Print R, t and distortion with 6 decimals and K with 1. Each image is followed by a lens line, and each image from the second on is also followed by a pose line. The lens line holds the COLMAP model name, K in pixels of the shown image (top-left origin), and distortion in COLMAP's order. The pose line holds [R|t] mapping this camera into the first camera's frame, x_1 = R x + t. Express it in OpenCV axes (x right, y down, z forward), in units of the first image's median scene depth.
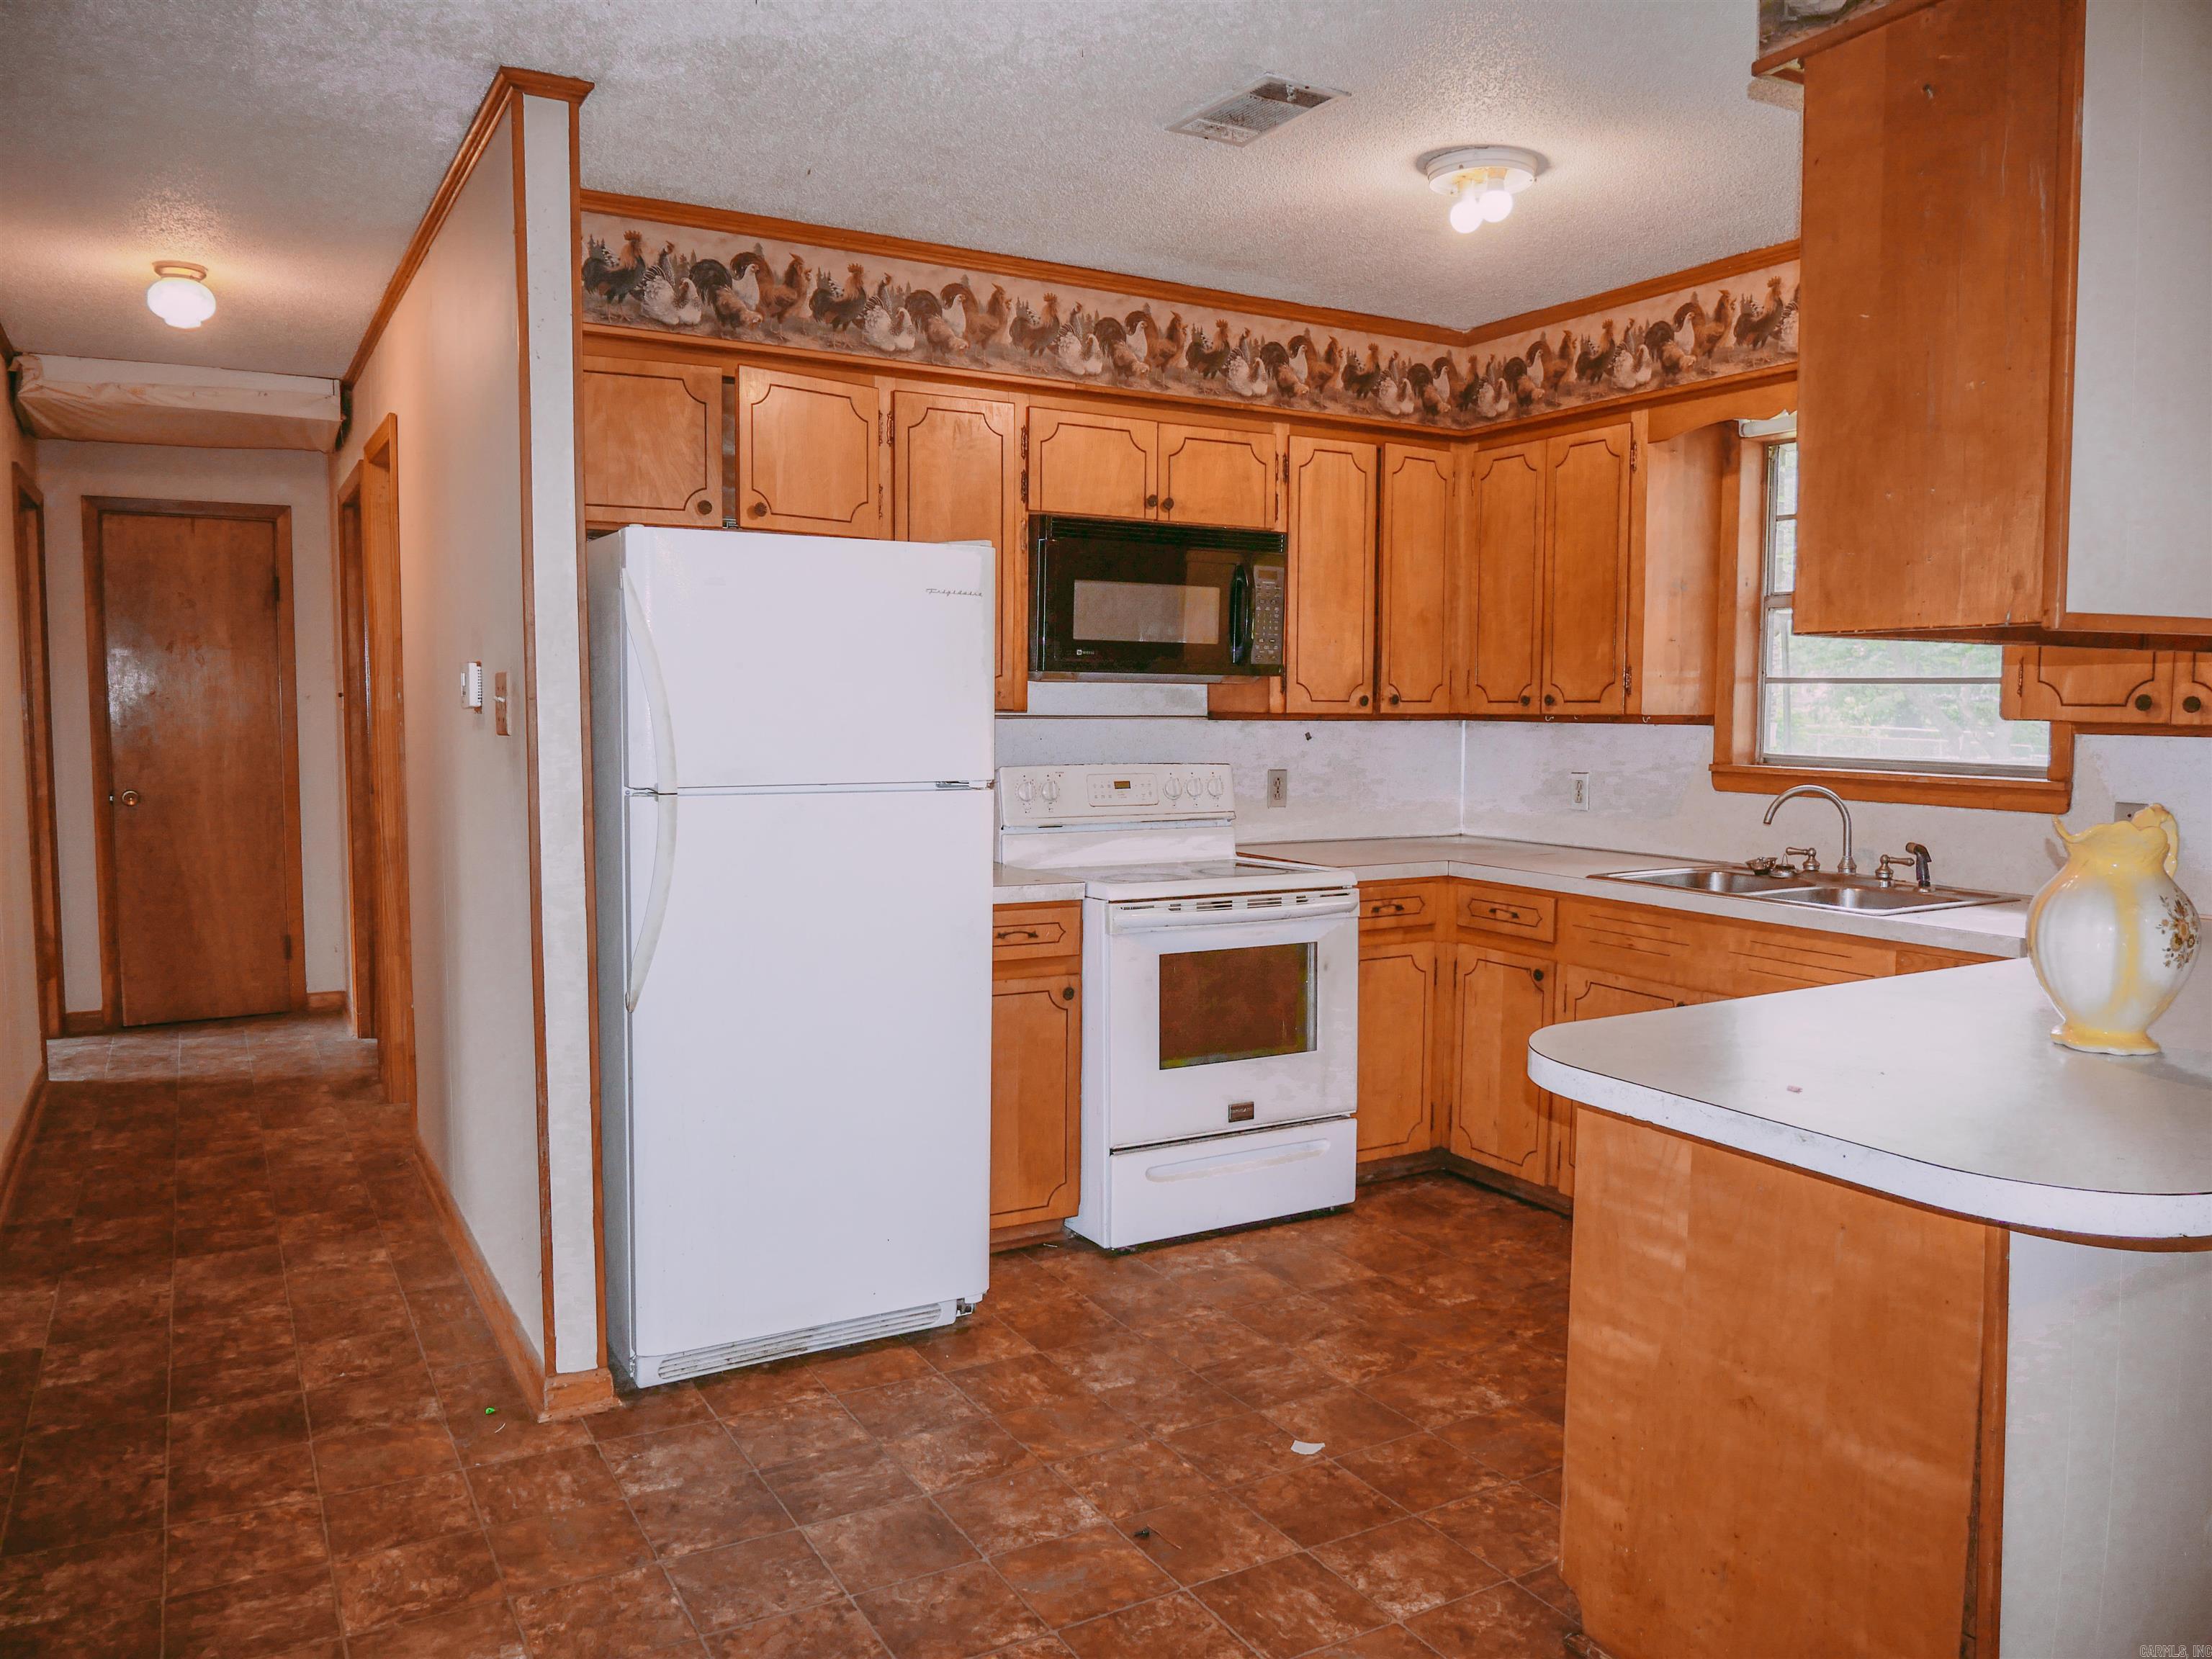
lens RADIAL K [[1552.1, 0, 1106.0], [0, 1552.1, 829.5], [0, 0, 1]] dist [-0.034358, -0.001835]
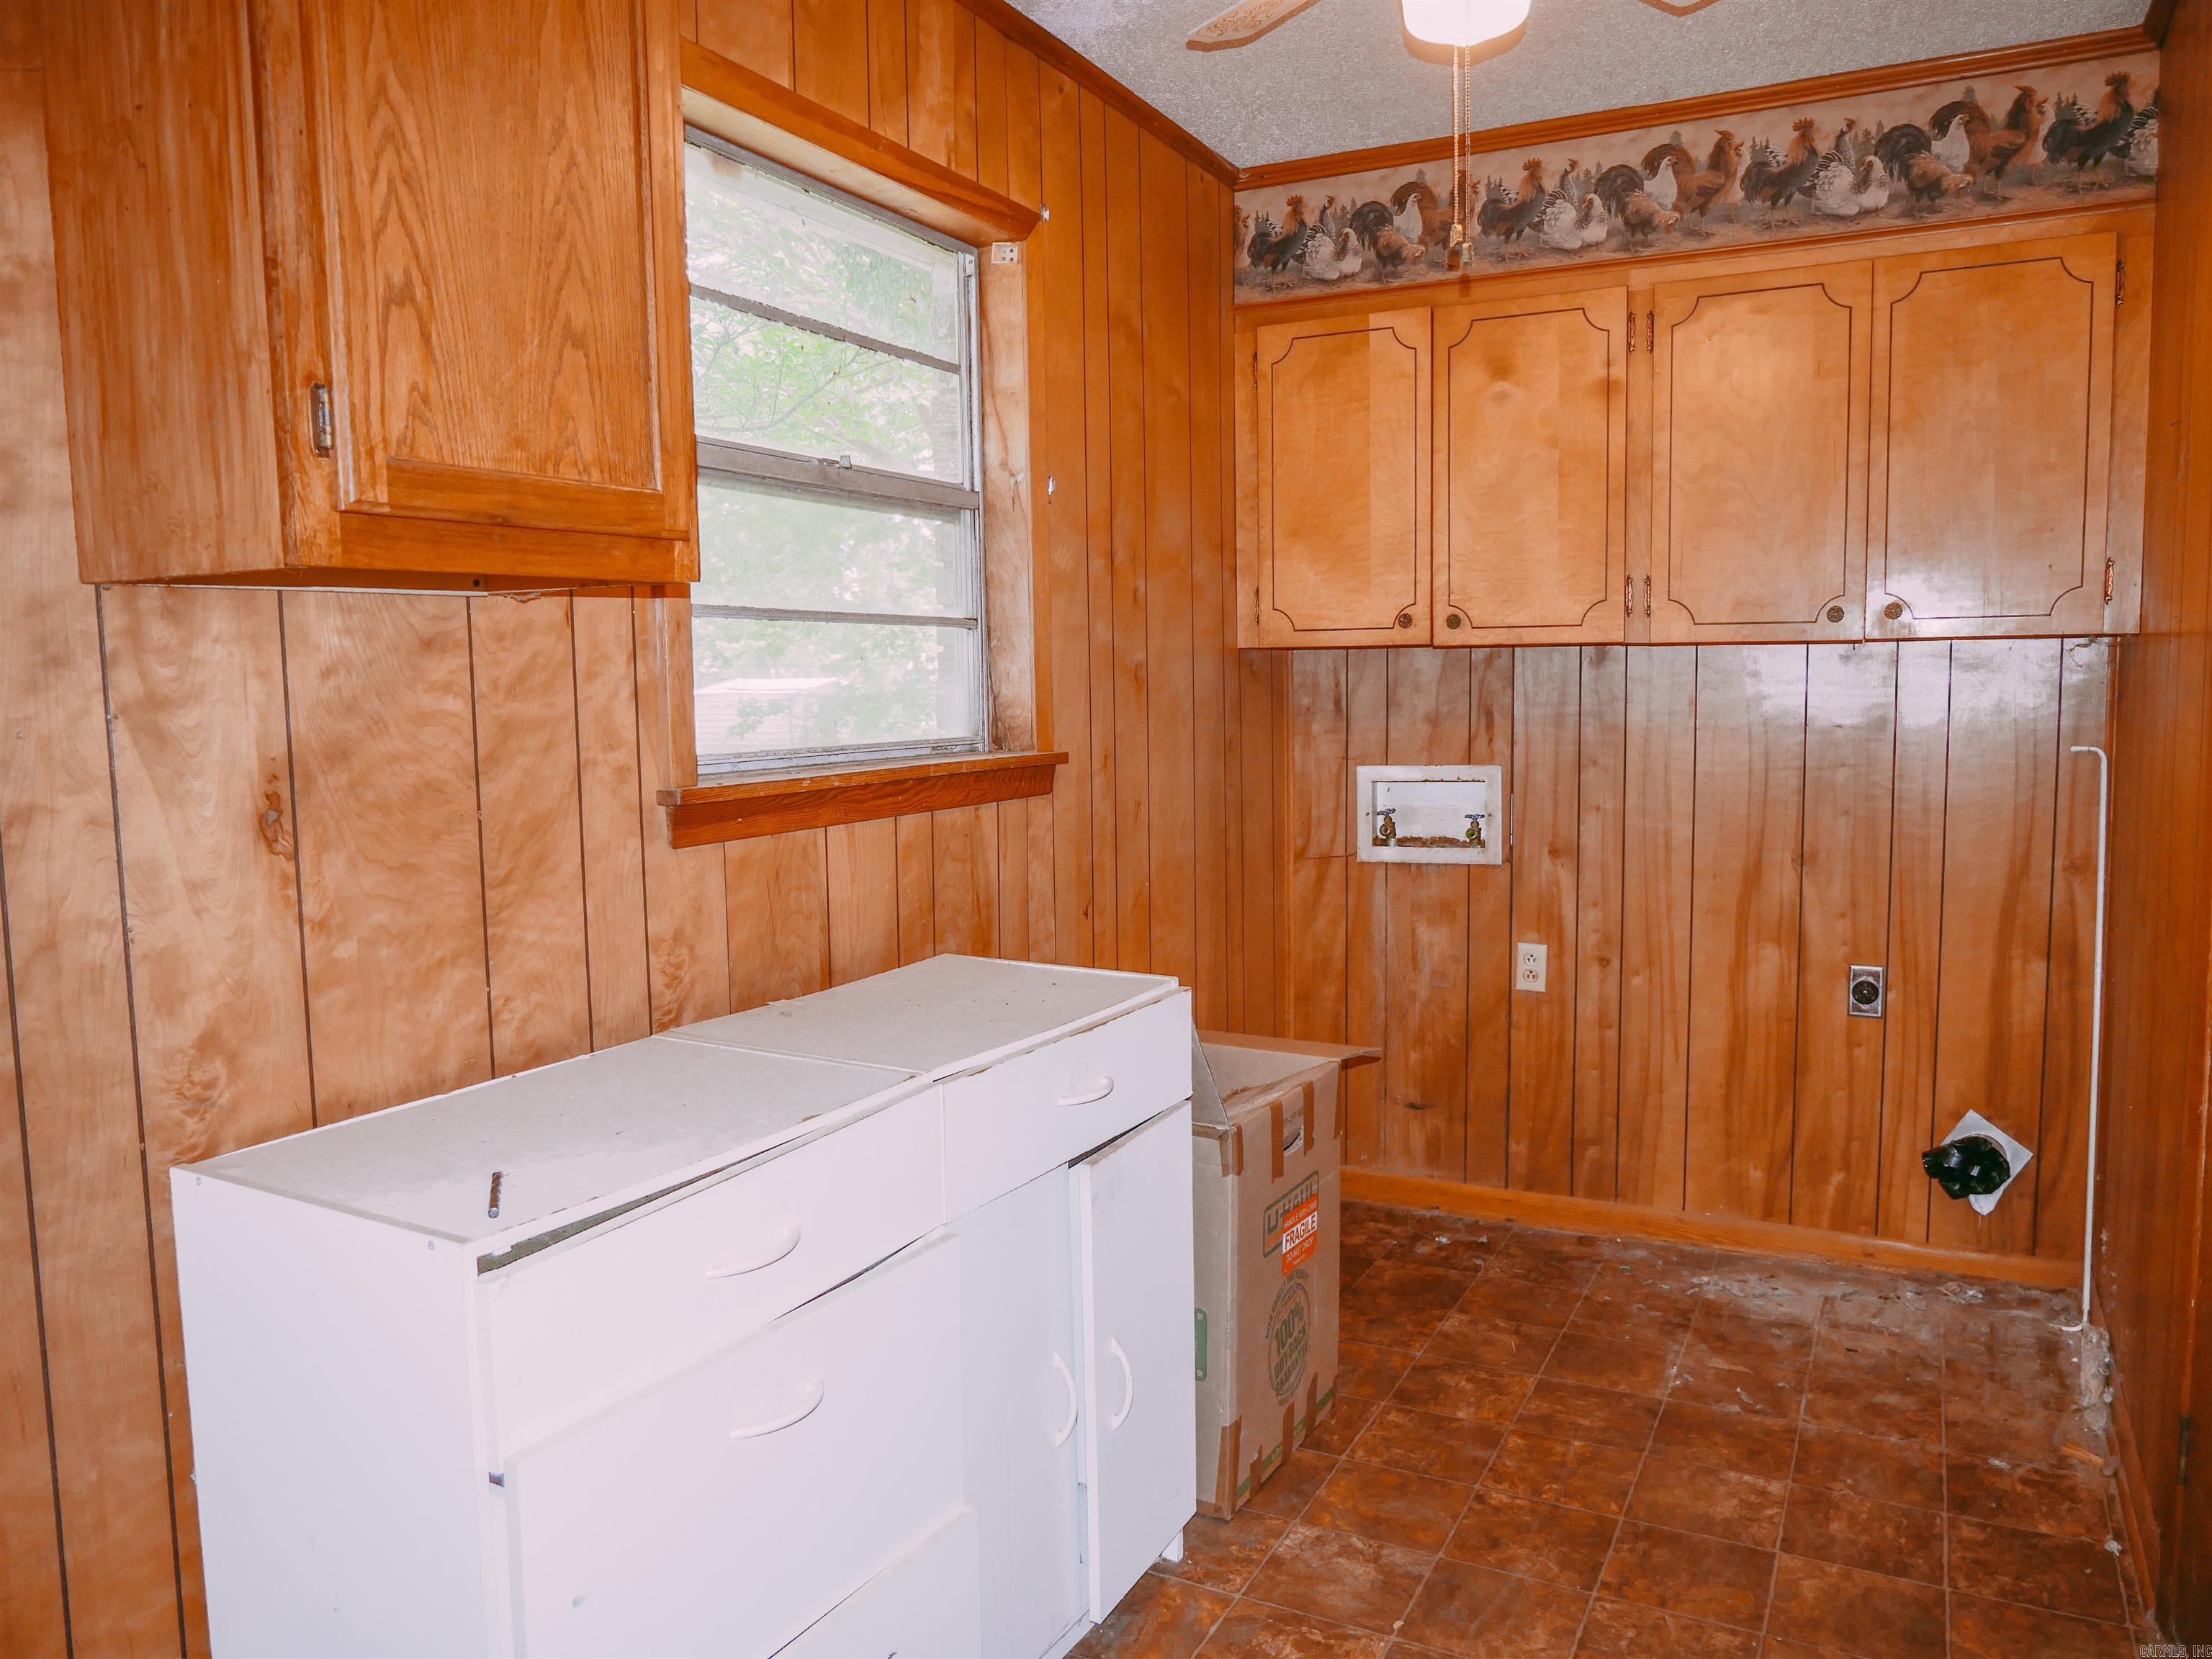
lens RADIAL K [[1653.1, 0, 1106.0], [0, 1653.1, 829.5], [0, 0, 1]] dist [-0.011844, -0.009848]
pose [[0.539474, 0.068562, -0.839206, 0.431949], [-0.049943, 0.997530, 0.049392, -0.015612], [0.840520, 0.015267, 0.541566, 0.240822]]
